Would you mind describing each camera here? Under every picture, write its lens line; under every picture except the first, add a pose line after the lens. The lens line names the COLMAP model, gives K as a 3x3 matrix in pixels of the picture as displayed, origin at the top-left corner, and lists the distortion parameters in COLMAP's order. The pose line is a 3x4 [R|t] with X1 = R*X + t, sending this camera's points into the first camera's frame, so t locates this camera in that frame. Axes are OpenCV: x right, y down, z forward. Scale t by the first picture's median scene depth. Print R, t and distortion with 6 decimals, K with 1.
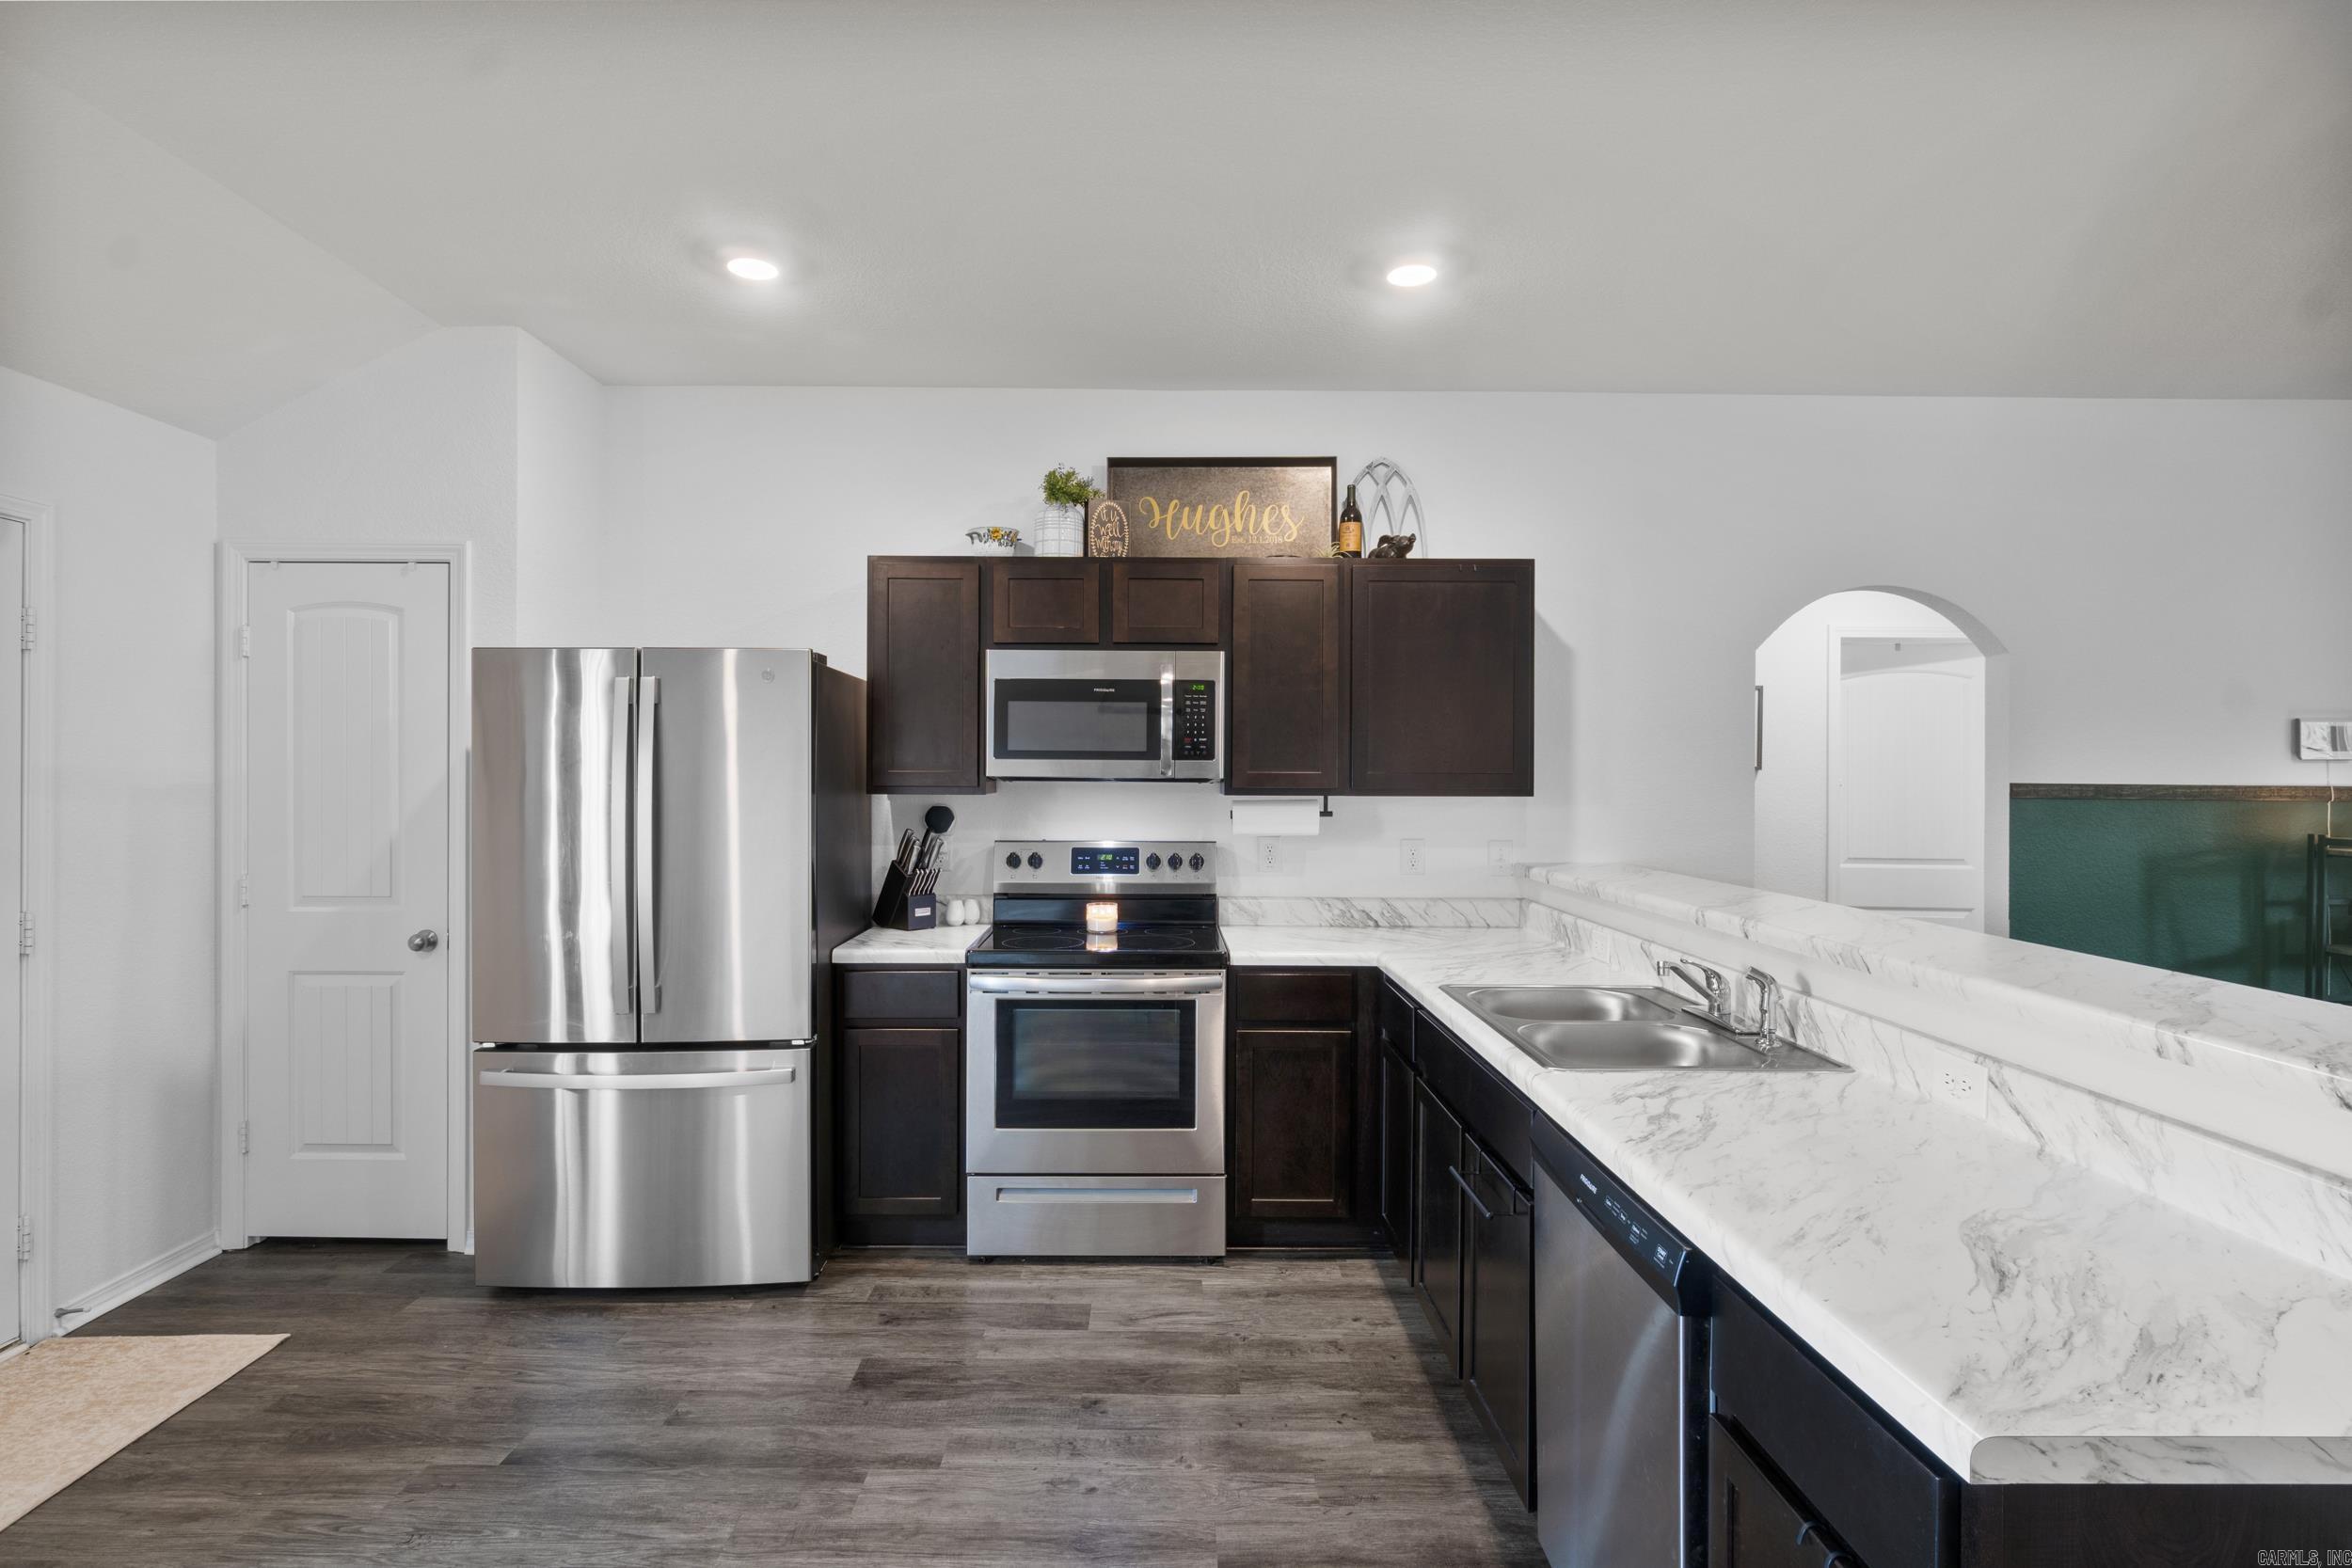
lens RADIAL K [[1178.3, 0, 1153.8], [0, 1178.3, 779.3], [0, 0, 1]] dist [-0.005060, 0.000952]
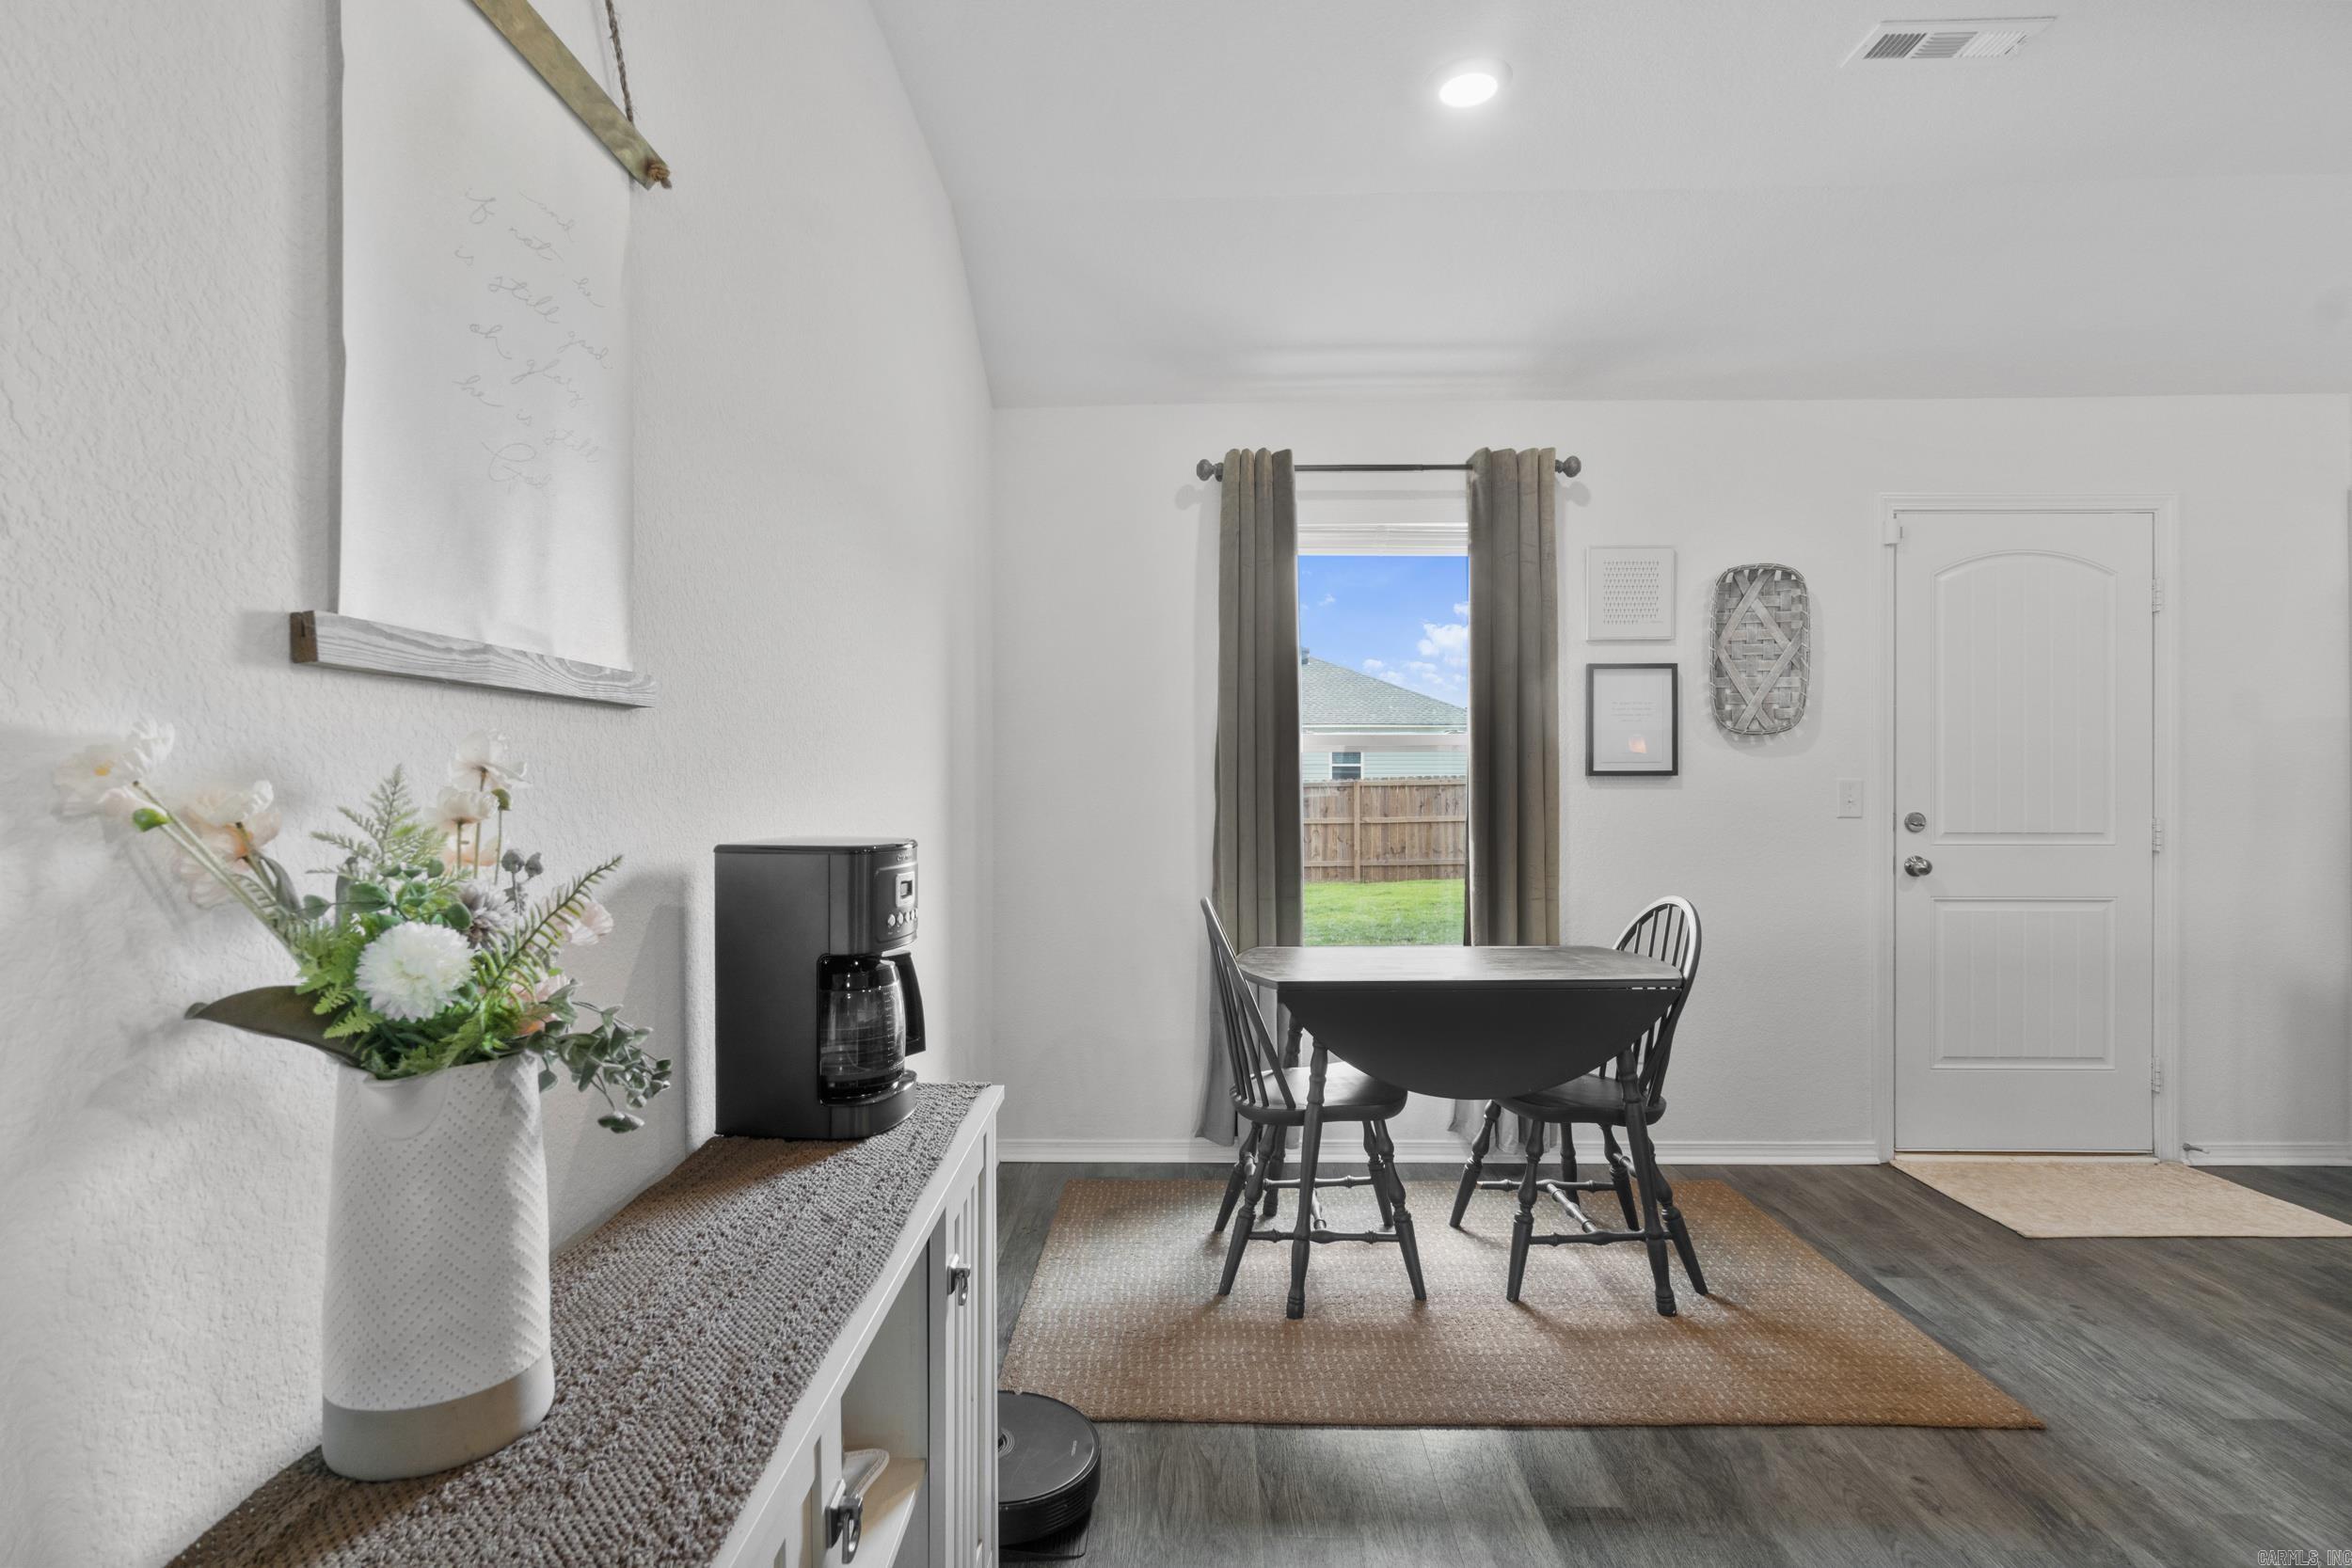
lens RADIAL K [[1177.7, 0, 1166.7], [0, 1177.7, 785.2], [0, 0, 1]] dist [-0.000799, 0.001133]
pose [[-0.020227, -0.002718, -0.999792, 0.285765], [-0.000342, 0.999996, -0.002712, 0.069359], [0.999795, 0.000287, -0.020228, -0.039381]]
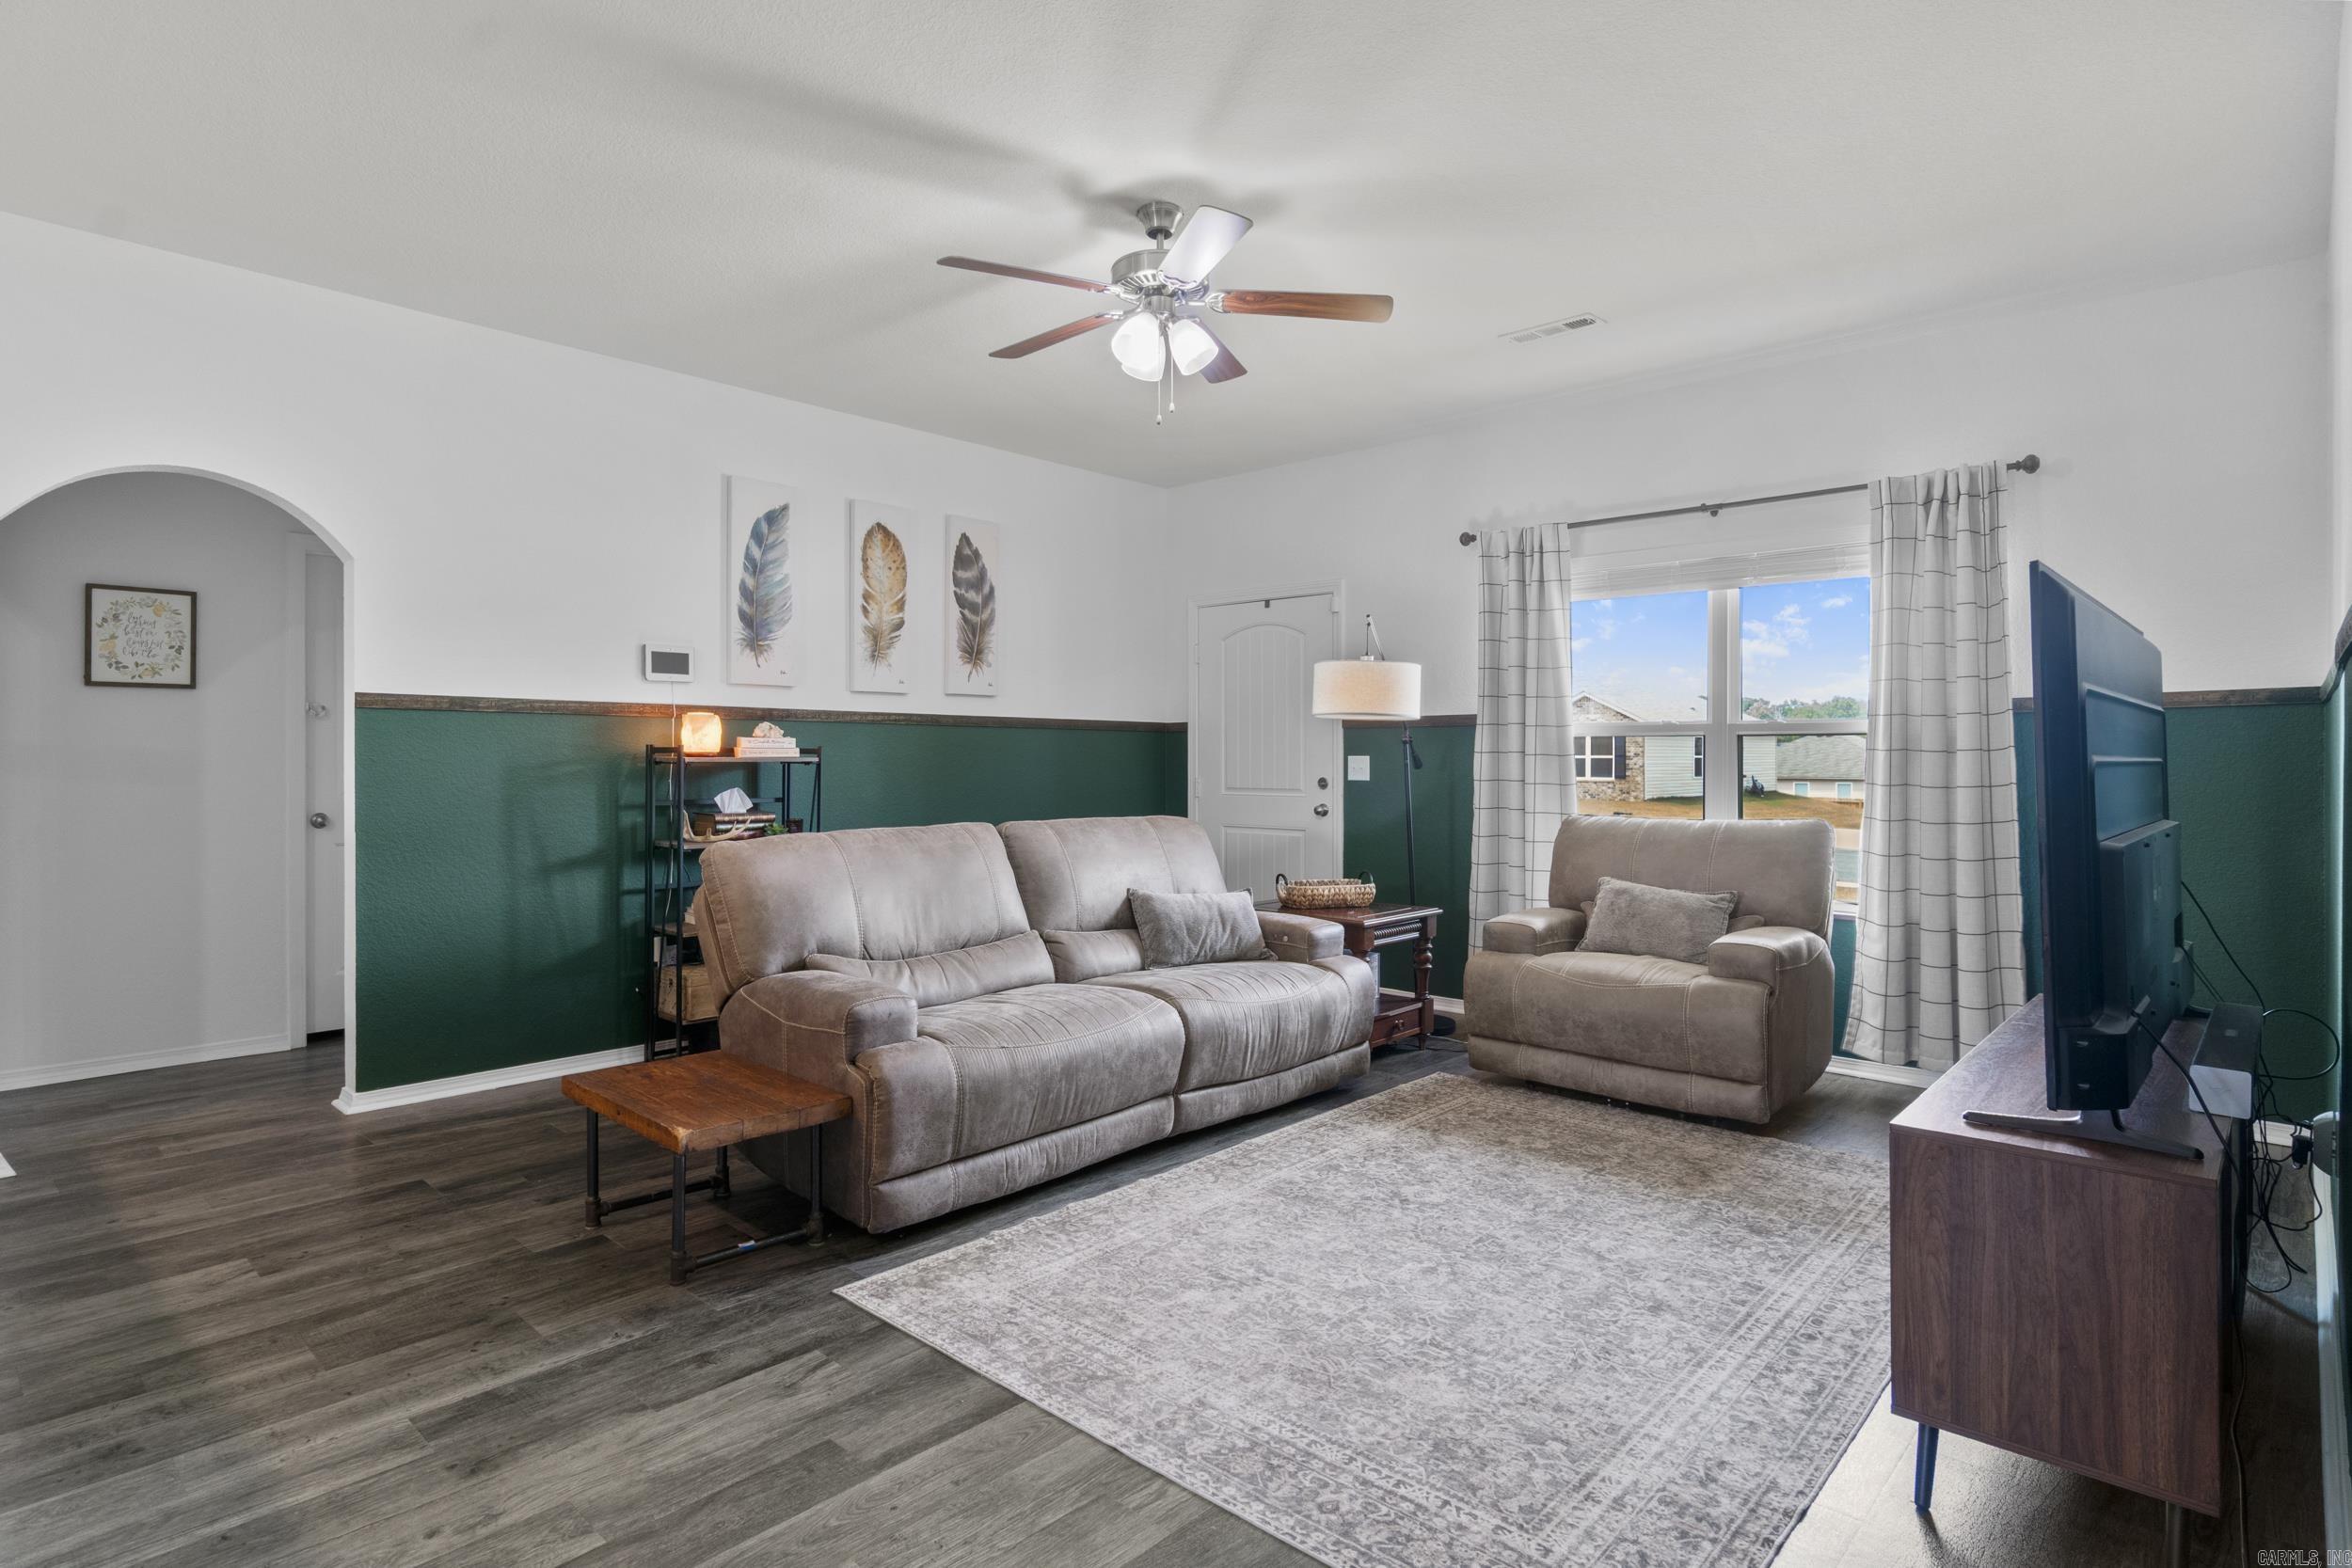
lens RADIAL K [[1217.1, 0, 1151.8], [0, 1217.1, 761.8], [0, 0, 1]] dist [-0.003495, -0.001267]
pose [[0.686111, -0.006449, 0.727468, 0.541218], [0.005985, 0.999977, 0.003220, 0.073788], [-0.727472, 0.002145, 0.686134, -0.205072]]
